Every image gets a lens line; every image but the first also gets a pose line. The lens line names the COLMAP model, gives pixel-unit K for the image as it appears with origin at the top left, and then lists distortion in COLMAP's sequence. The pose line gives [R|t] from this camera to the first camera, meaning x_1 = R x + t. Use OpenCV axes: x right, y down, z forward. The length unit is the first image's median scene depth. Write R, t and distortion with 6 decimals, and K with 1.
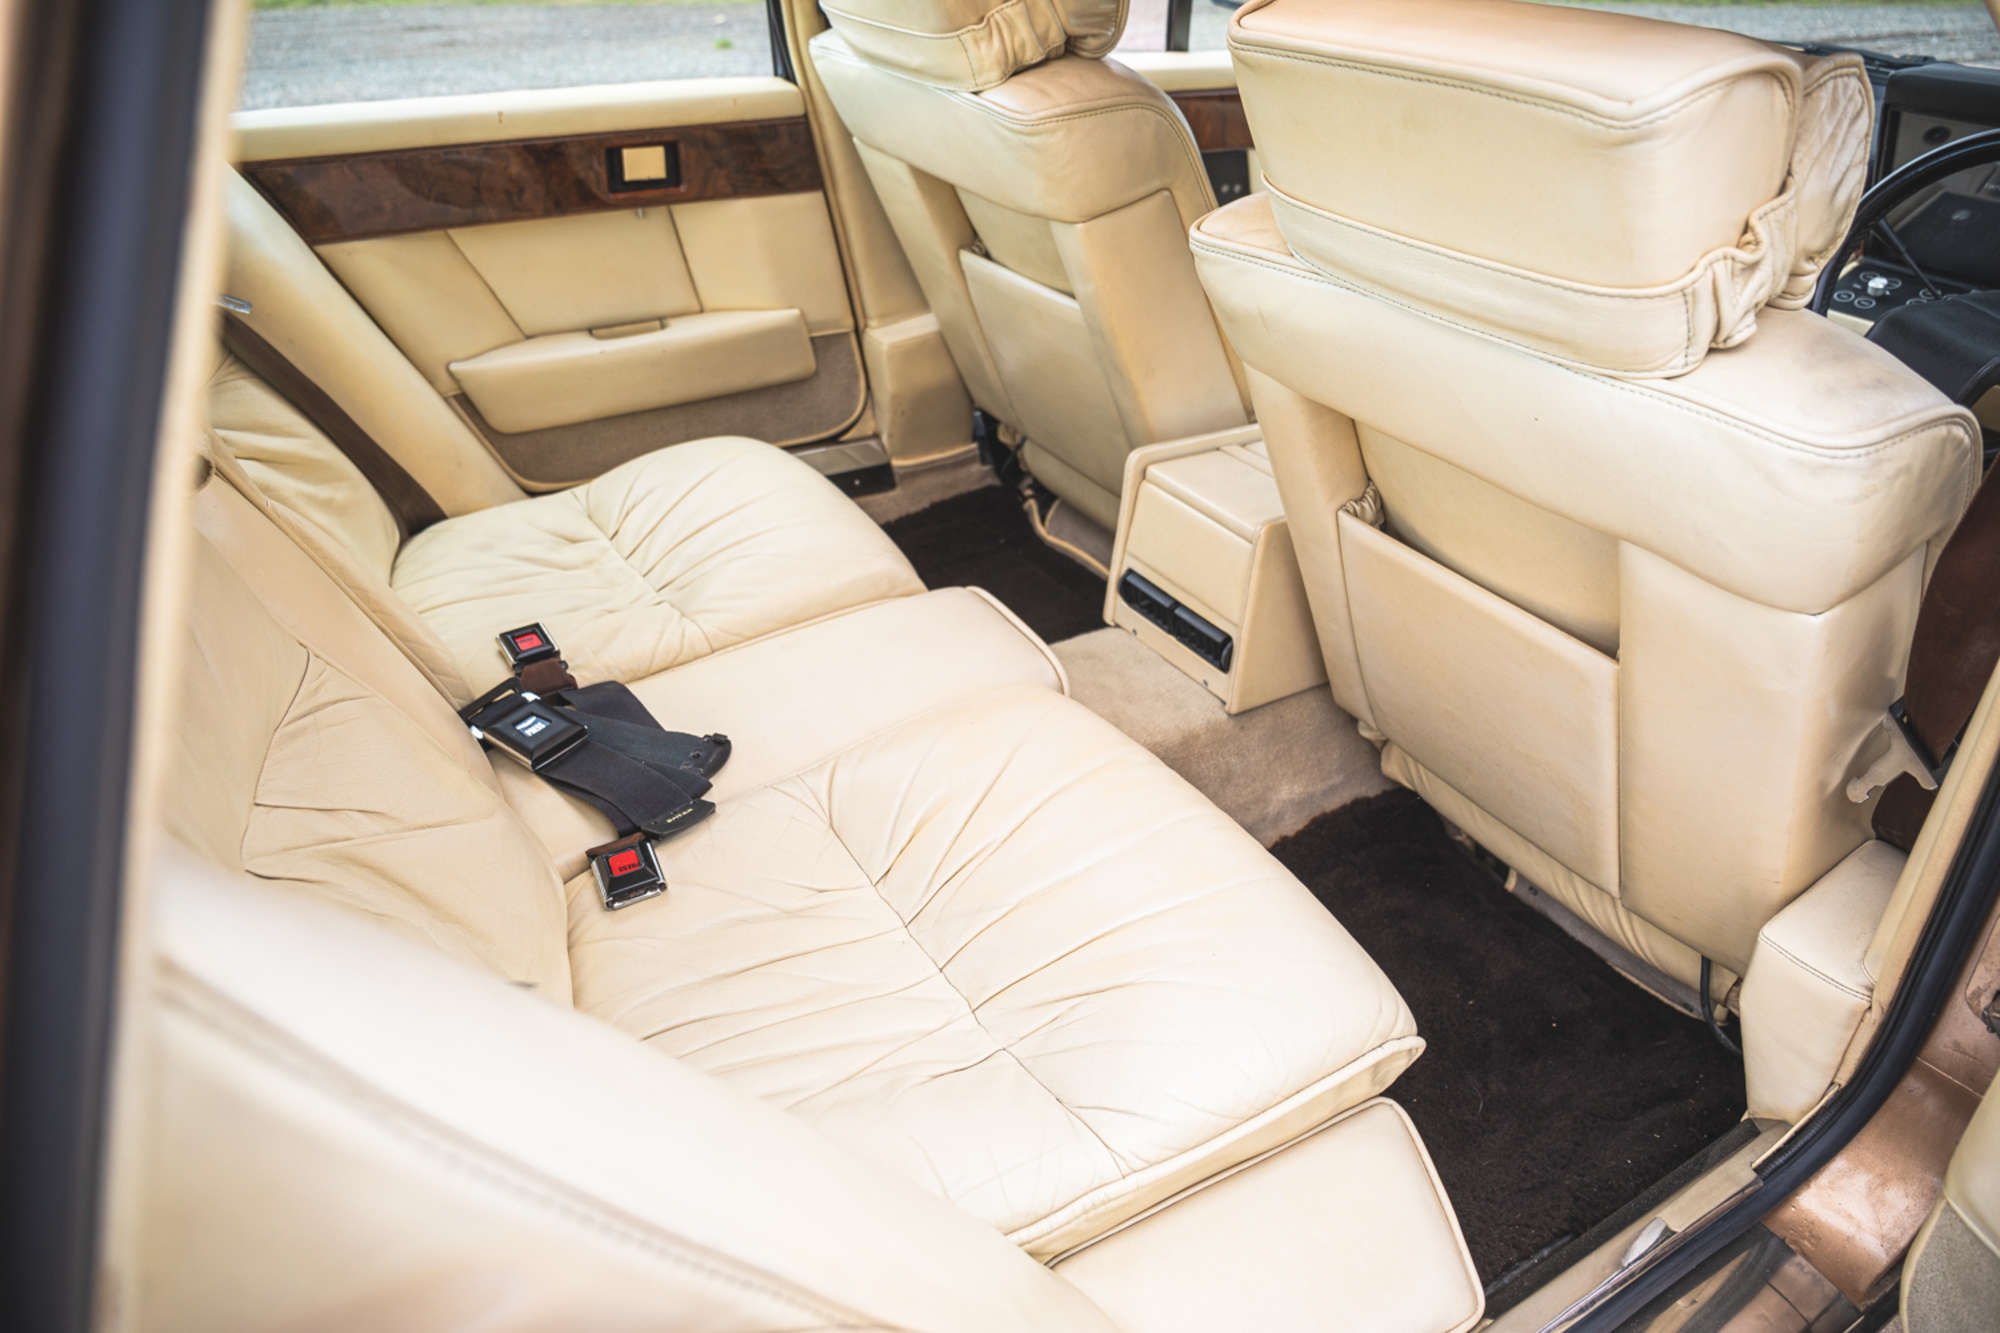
lens RADIAL K [[1360.3, 0, 1000.0], [0, 1360.3, 666.5], [0, 0, 1]] dist [-0.117257, 0.092765]
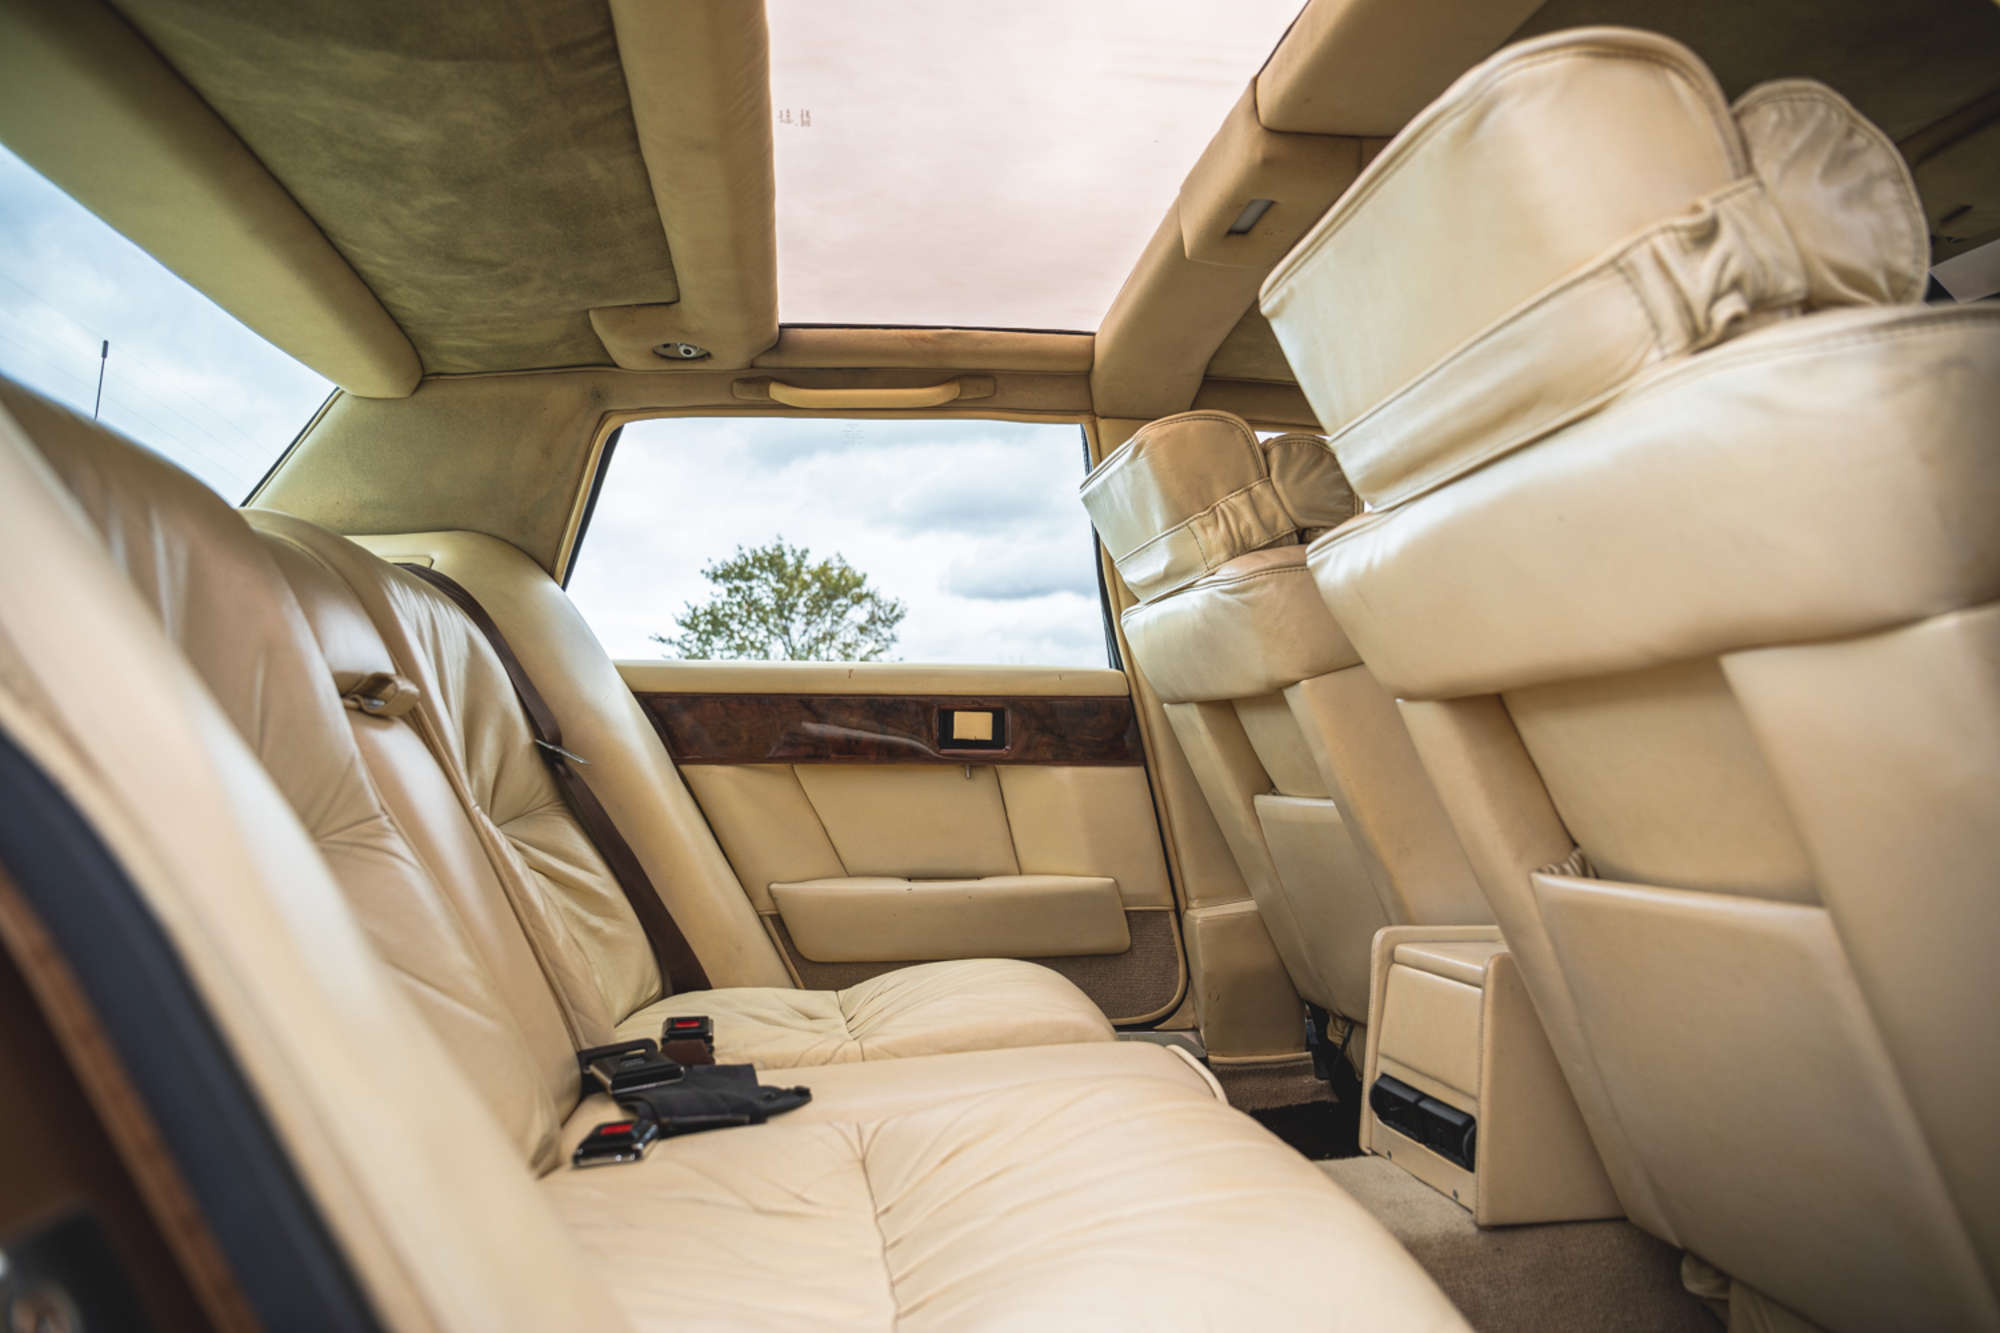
lens RADIAL K [[1360.3, 0, 1000.0], [0, 1360.3, 666.5], [0, 0, 1]] dist [-0.117257, 0.092765]
pose [[0.918576, -0.059533, -0.390736, 0.214474], [-0.186361, 0.806564, -0.561002, 0.230194], [0.348552, 0.588141, 0.729796, 0.169287]]
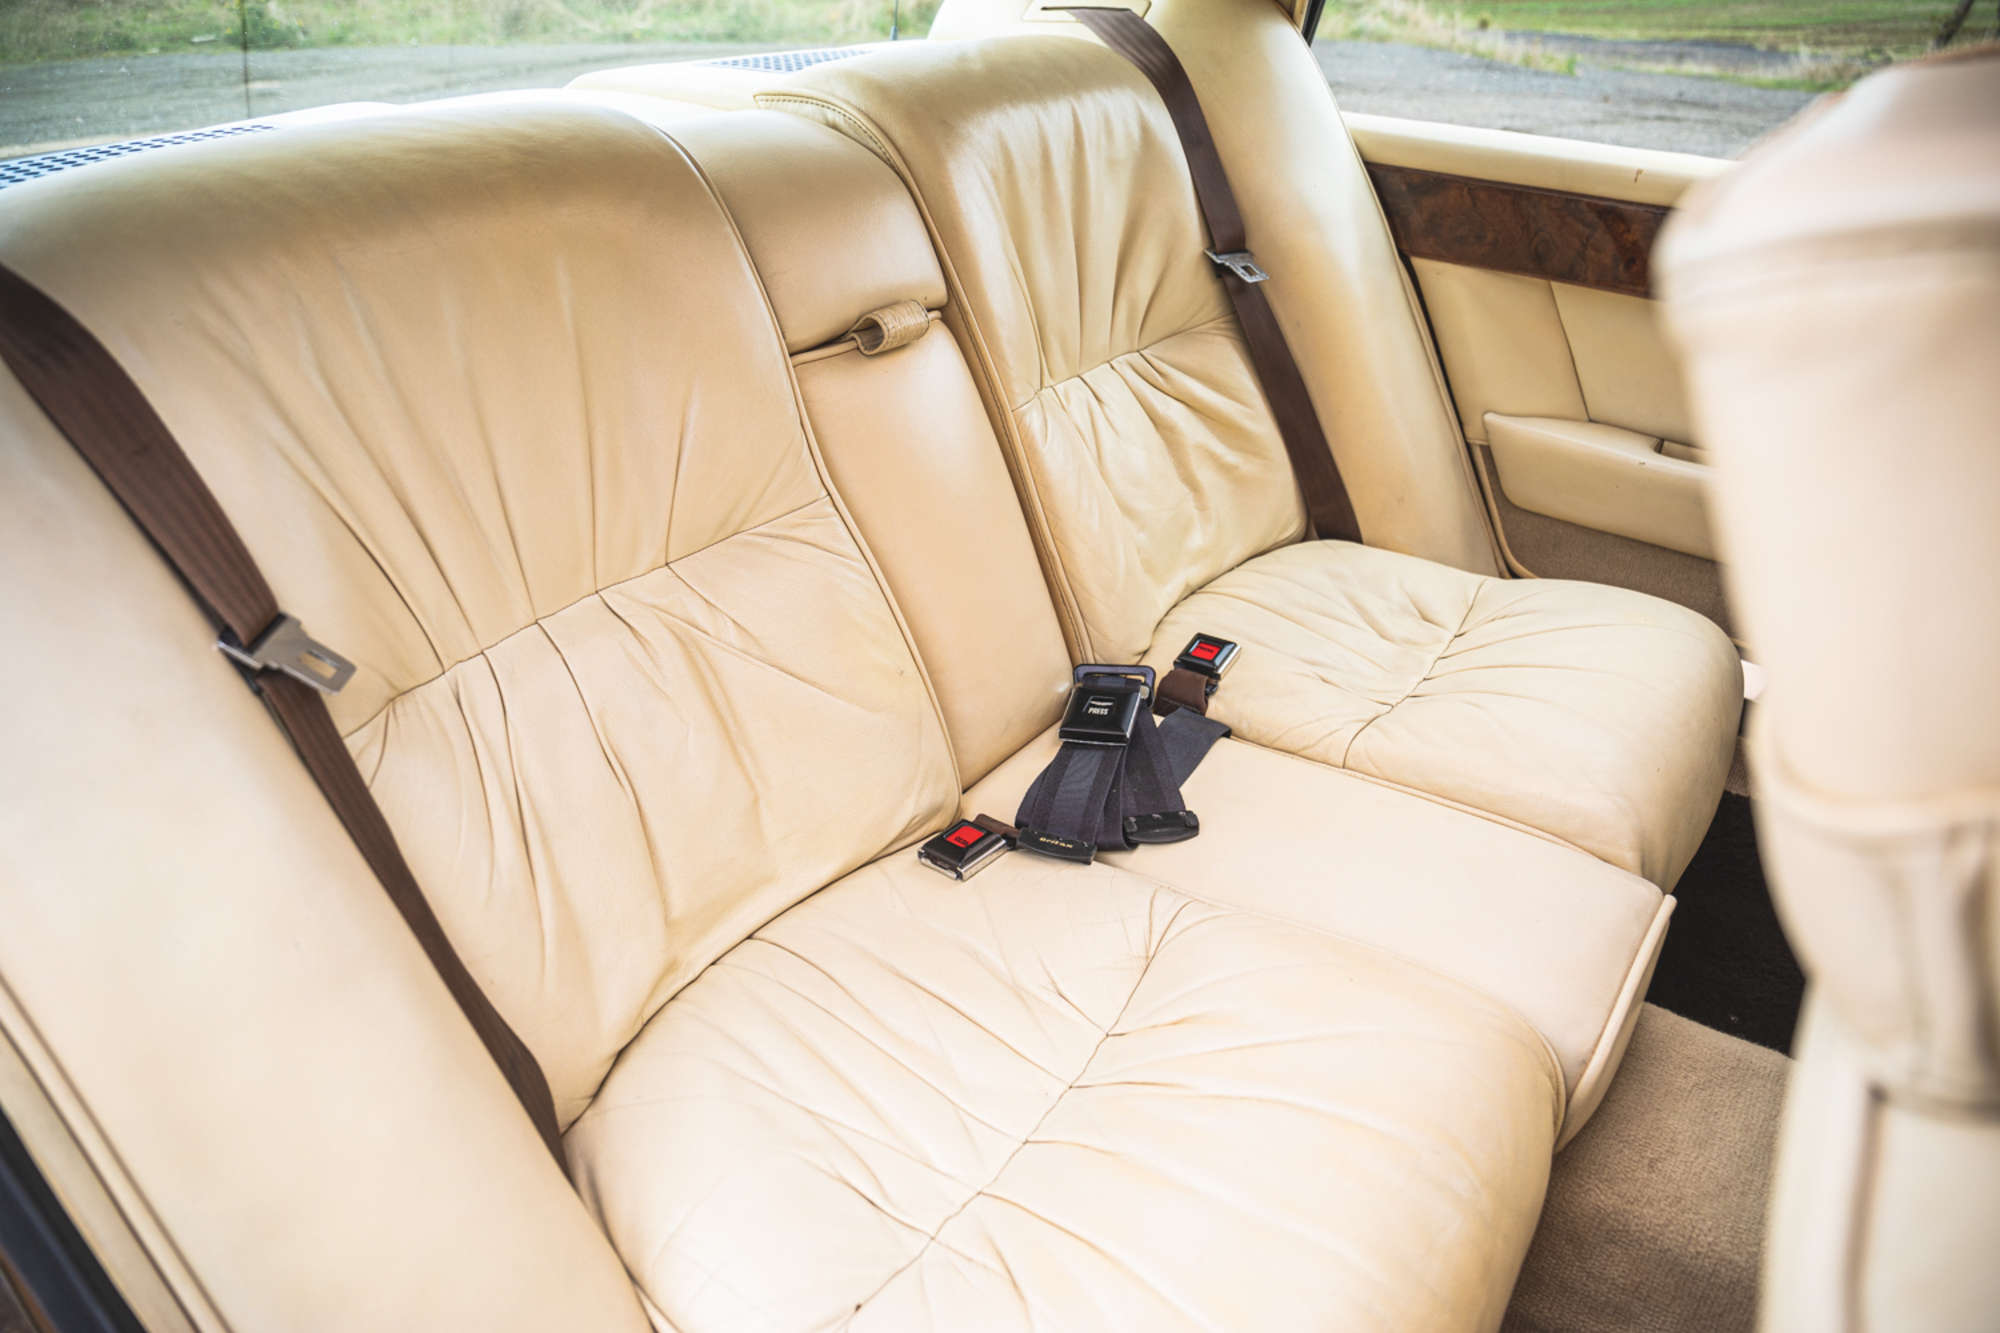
lens RADIAL K [[1360.3, 0, 1000.0], [0, 1360.3, 666.5], [0, 0, 1]] dist [-0.117257, 0.092765]
pose [[0.392968, 0.451935, -0.800831, 0.312891], [-0.495395, 0.837753, 0.229680, -0.132713], [0.774700, 0.306471, 0.553097, 0.284510]]
